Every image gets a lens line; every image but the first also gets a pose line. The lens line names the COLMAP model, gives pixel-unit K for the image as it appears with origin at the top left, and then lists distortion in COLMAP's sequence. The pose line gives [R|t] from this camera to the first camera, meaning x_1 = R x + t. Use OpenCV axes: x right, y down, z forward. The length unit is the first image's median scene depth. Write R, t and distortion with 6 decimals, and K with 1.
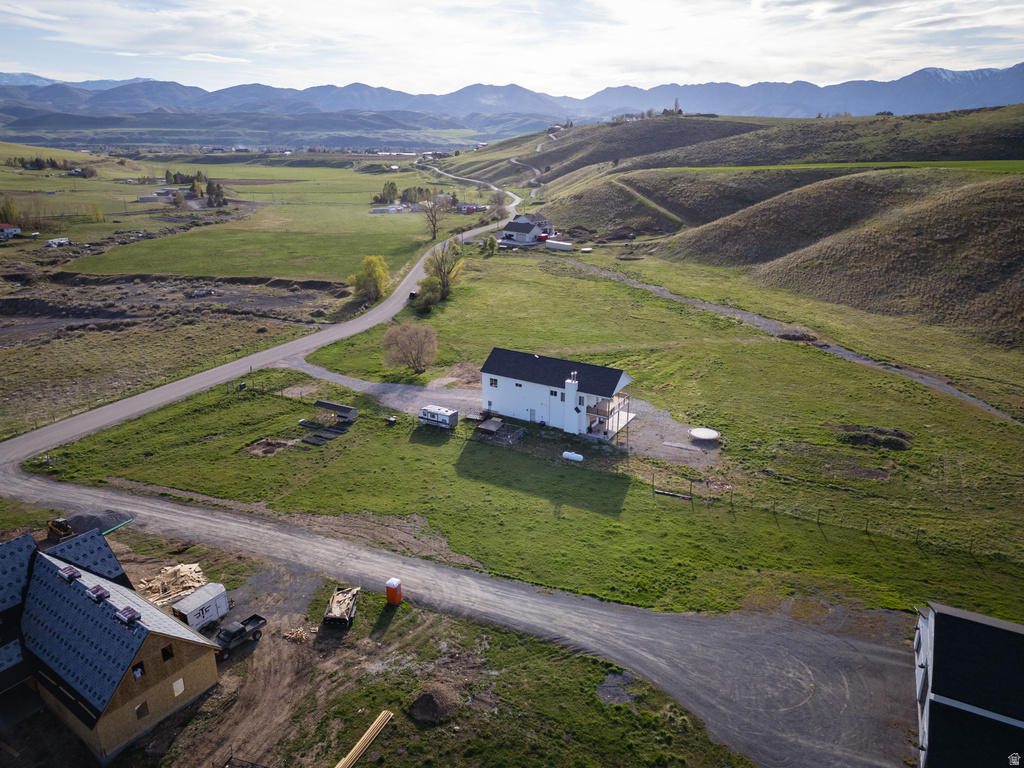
lens RADIAL K [[715.1, 0, 510.9], [0, 715.1, 380.9], [0, 0, 1]] dist [0.081504, -0.077269]
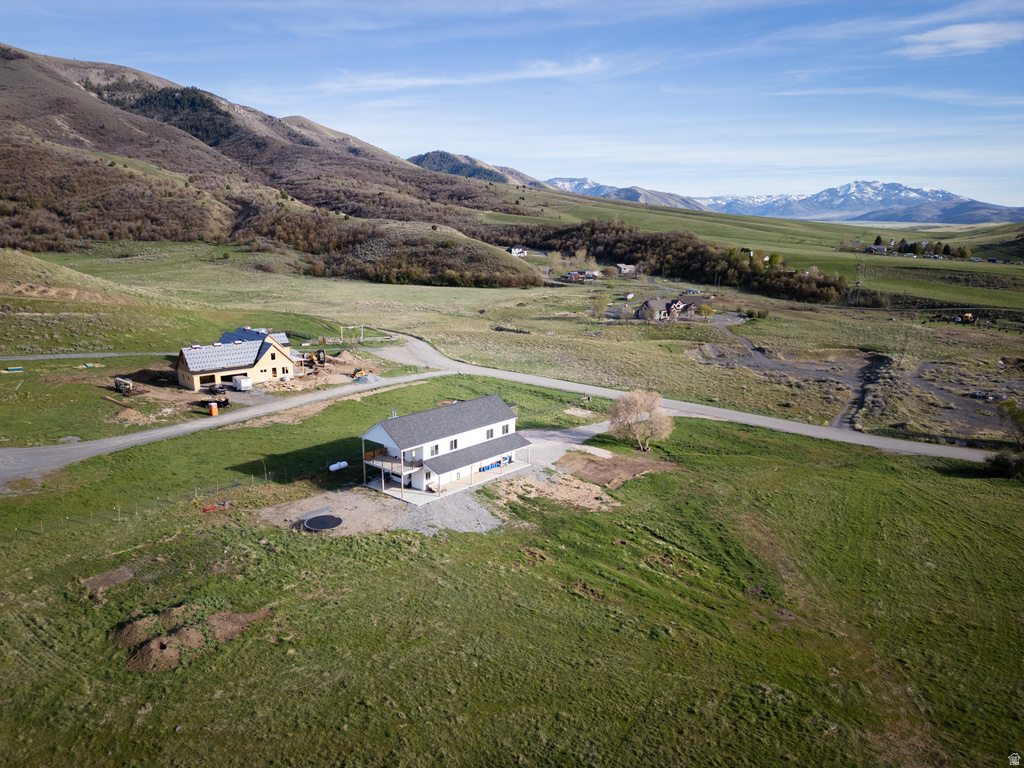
lens RADIAL K [[715.1, 0, 509.3], [0, 715.1, 381.9], [0, 0, 1]] dist [0.081504, -0.077269]
pose [[-0.200779, 0.199193, -0.959171, 0.586801], [-0.338703, 0.904612, 0.258762, -0.208915], [0.919221, 0.376828, -0.114160, 0.747112]]
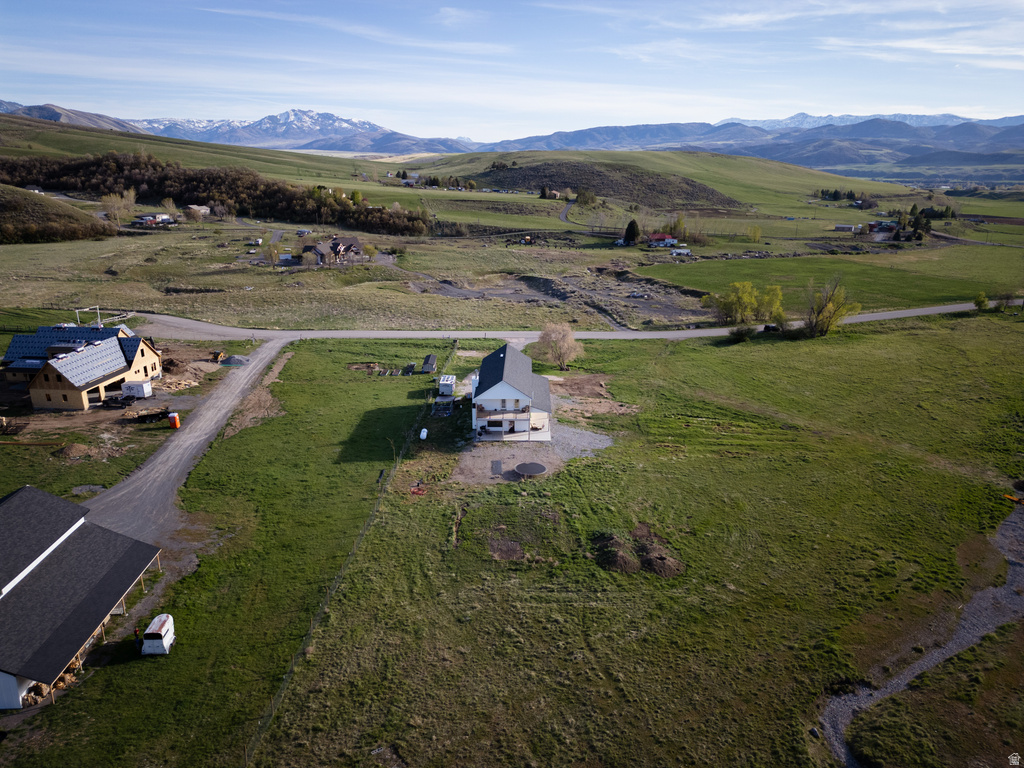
lens RADIAL K [[715.1, 0, 512.5], [0, 715.1, 385.0], [0, 0, 1]] dist [0.081504, -0.077269]
pose [[0.486263, 0.257898, -0.834887, 0.608168], [-0.292204, 0.948441, 0.122787, -0.082256], [0.823508, 0.184250, 0.536551, 0.287769]]
